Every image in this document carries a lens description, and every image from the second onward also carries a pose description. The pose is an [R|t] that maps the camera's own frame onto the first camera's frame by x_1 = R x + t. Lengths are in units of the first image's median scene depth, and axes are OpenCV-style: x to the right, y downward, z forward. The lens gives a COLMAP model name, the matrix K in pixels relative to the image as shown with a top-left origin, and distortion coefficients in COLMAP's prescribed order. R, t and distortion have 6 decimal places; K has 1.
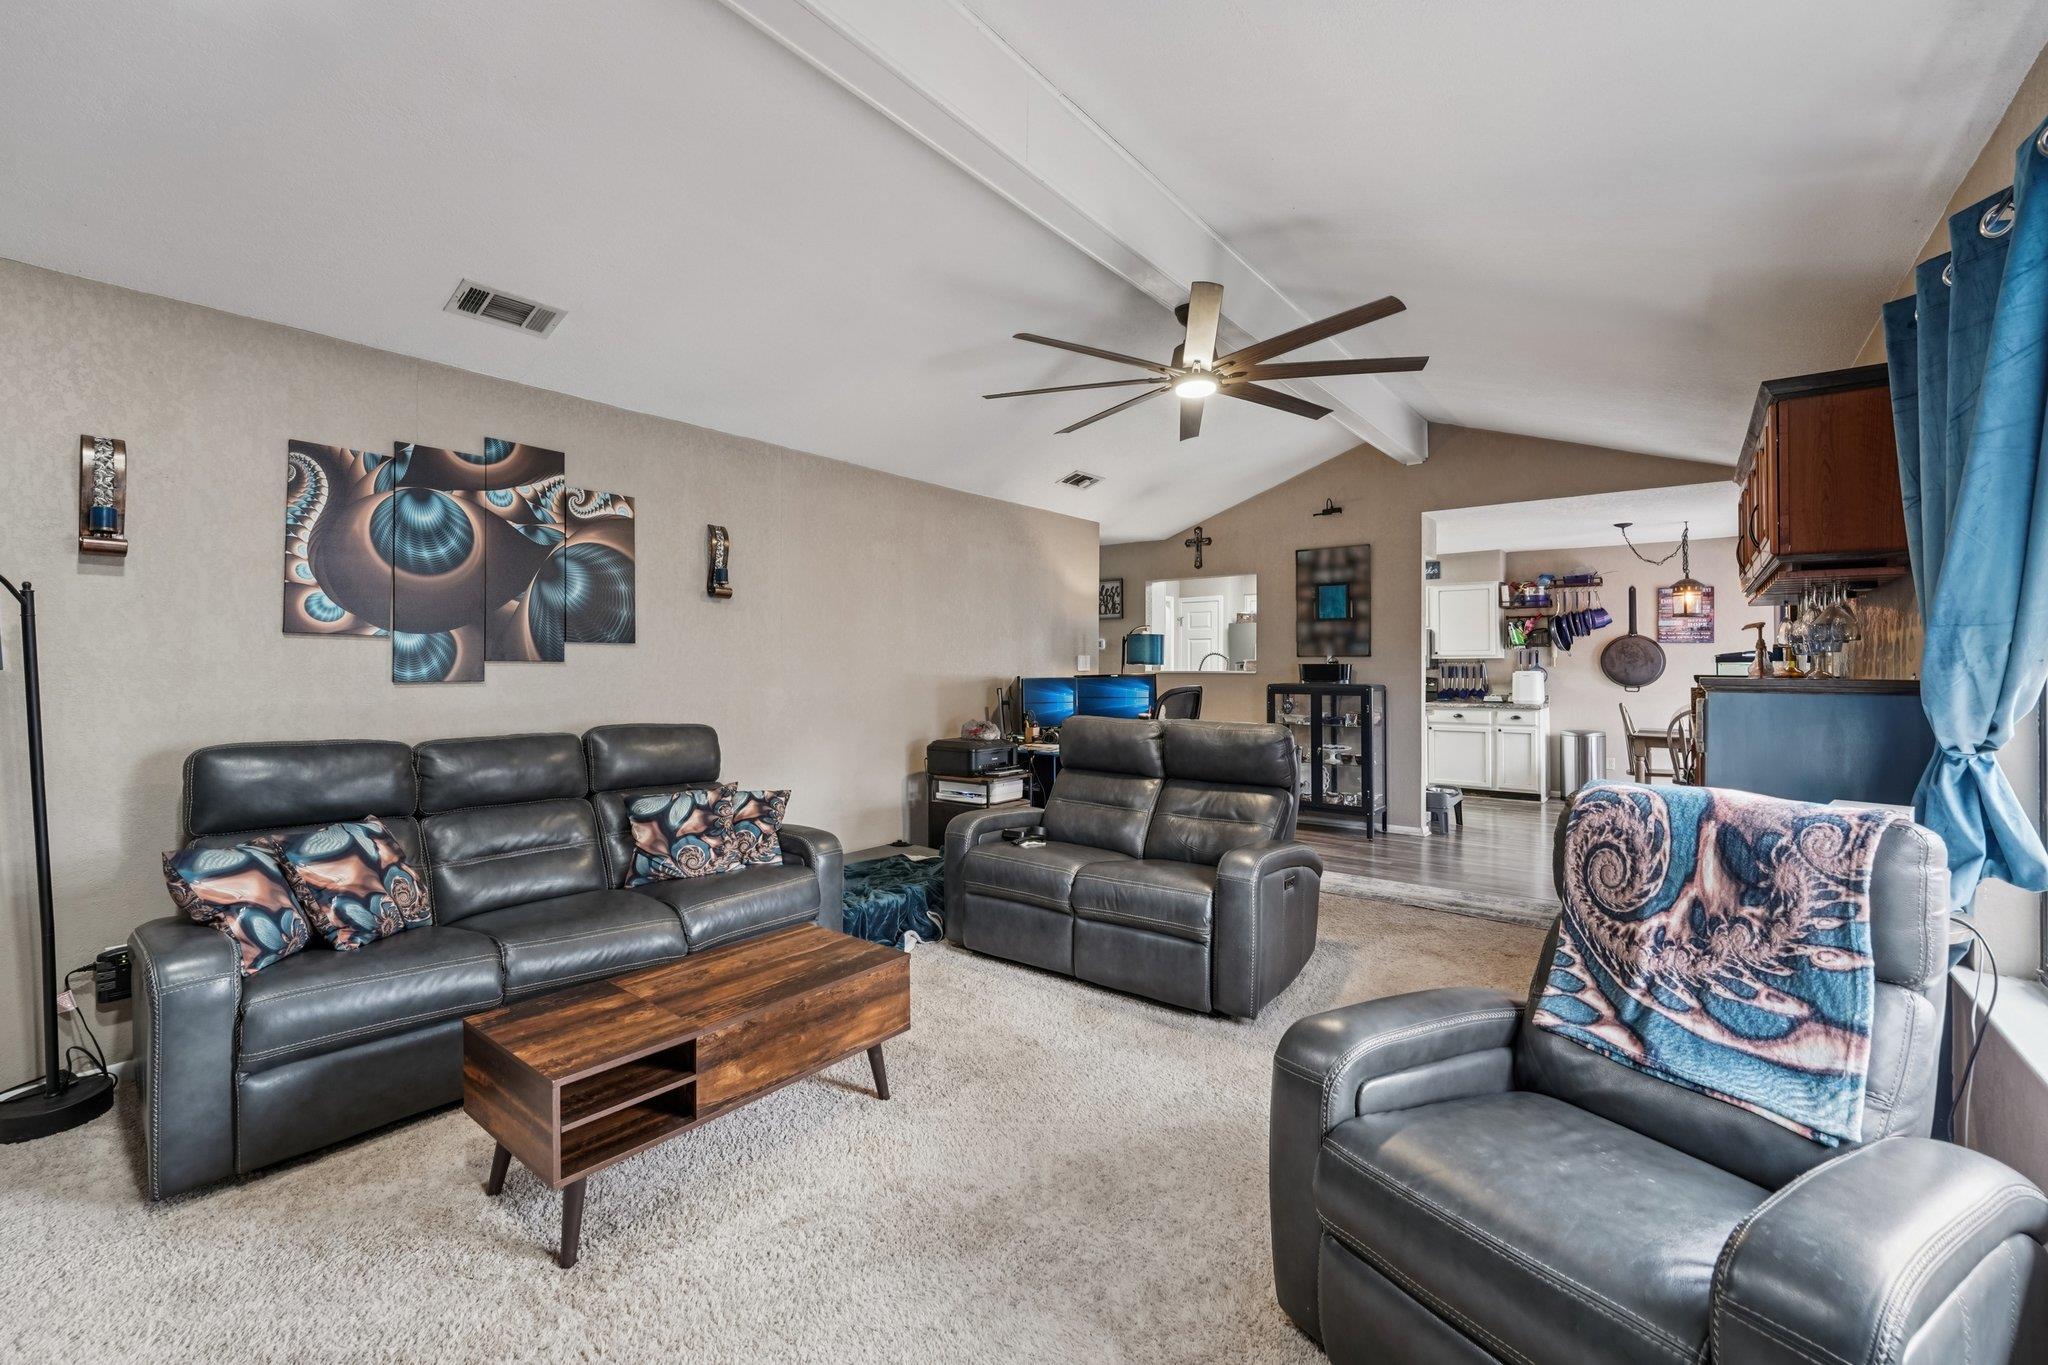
lens RADIAL K [[840.5, 0, 999.9], [0, 840.5, 652.8], [0, 0, 1]] dist [-0.010824, -0.000061]
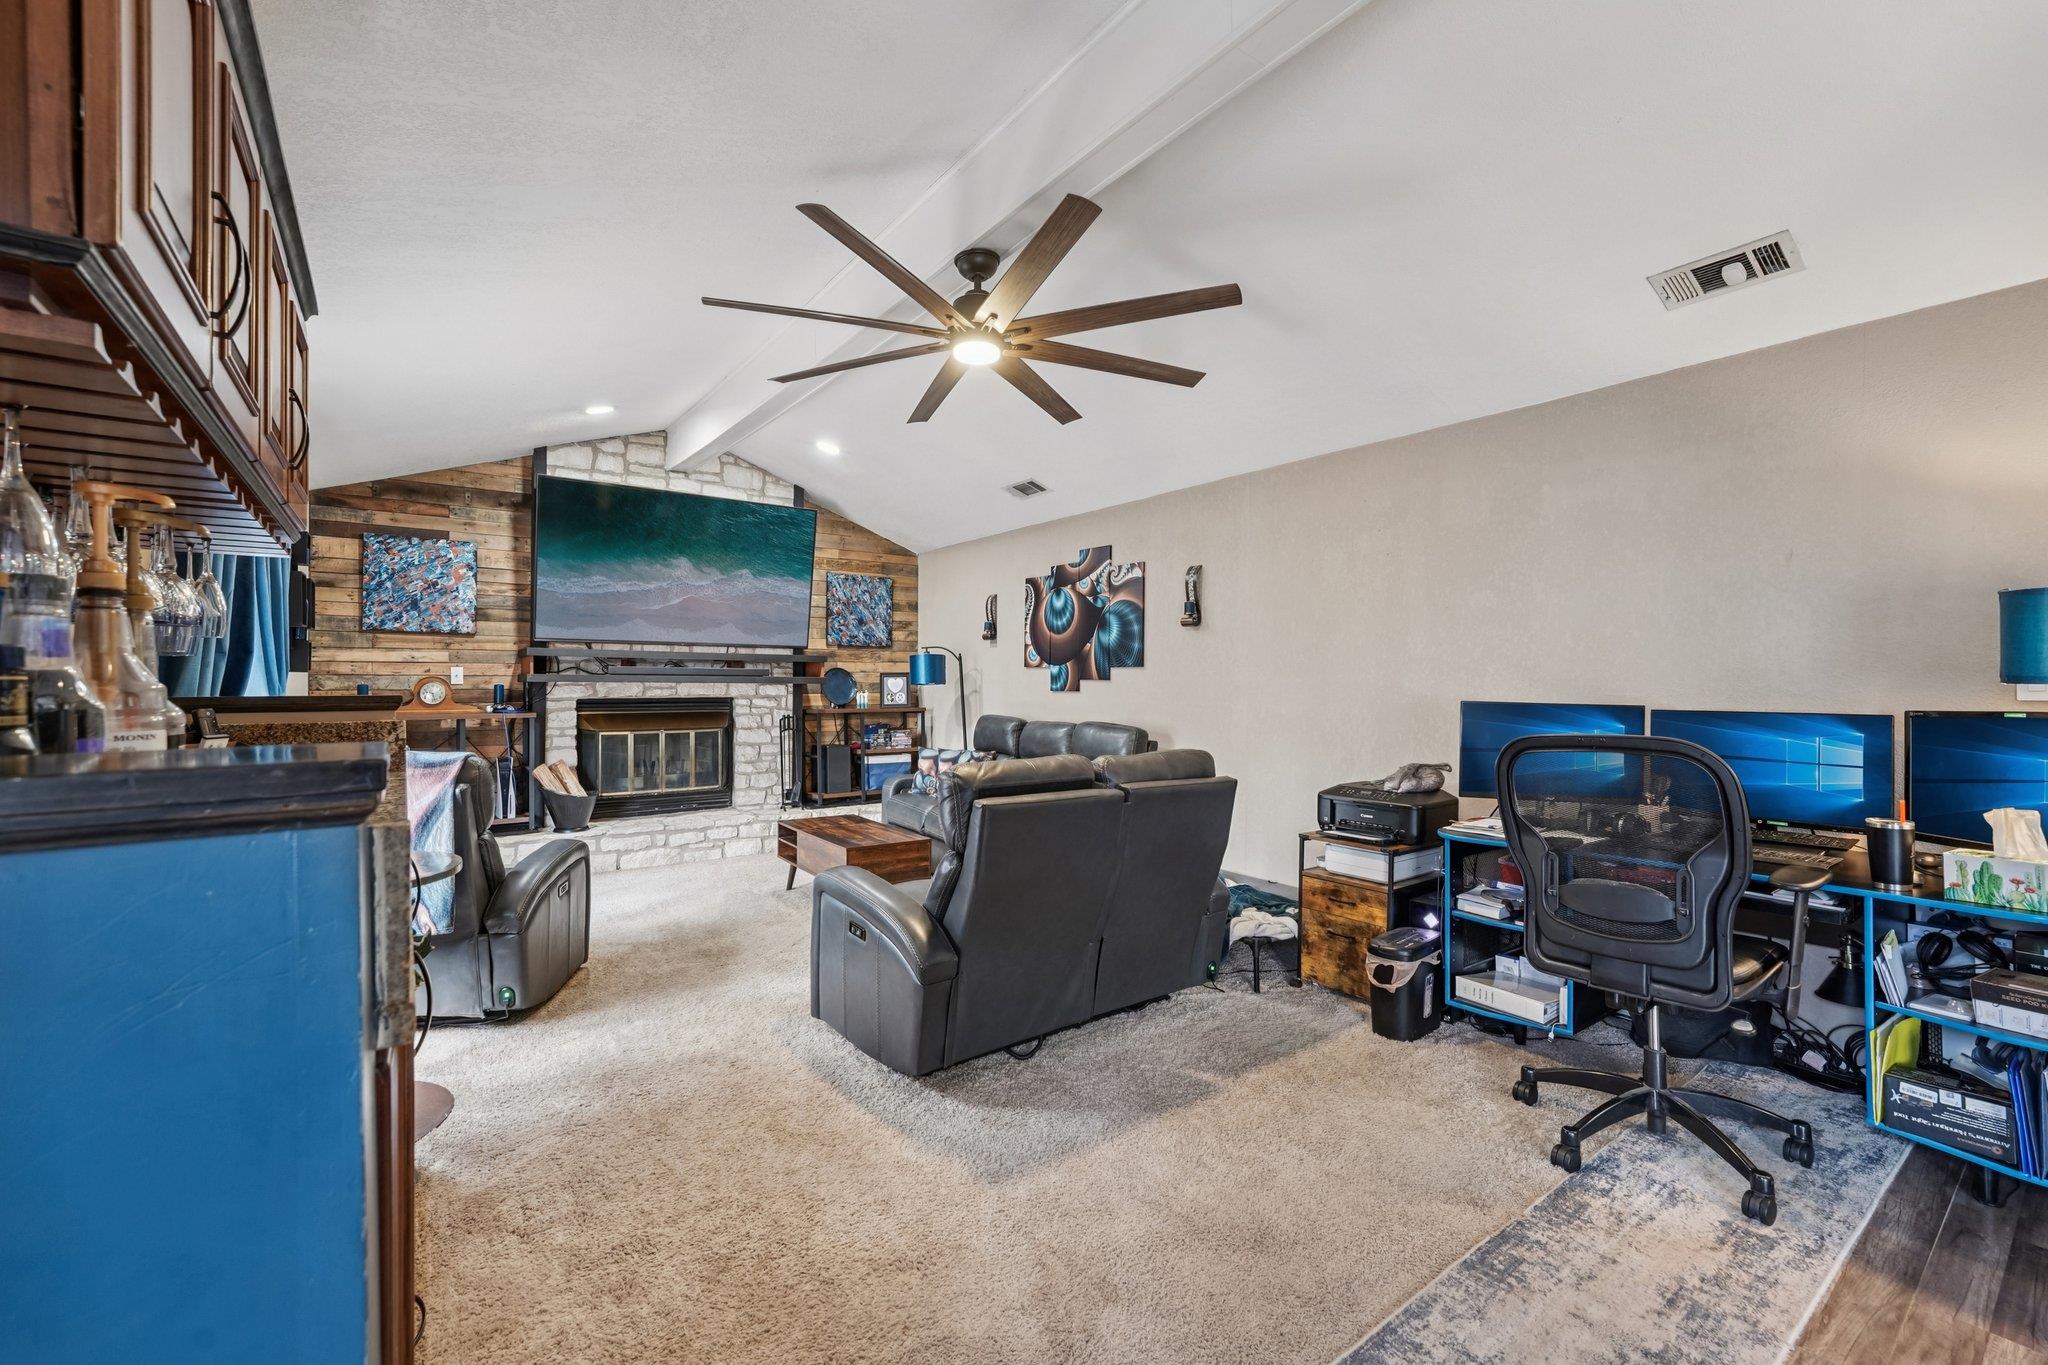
lens RADIAL K [[840.5, 0, 1034.9], [0, 840.5, 680.5], [0, 0, 1]] dist [-0.010824, -0.000061]
pose [[-0.227231, 0.000177, -0.973841, 1.080486], [0.018366, 0.999823, -0.004103, 0.016273], [0.973668, -0.018818, -0.227194, 1.278119]]
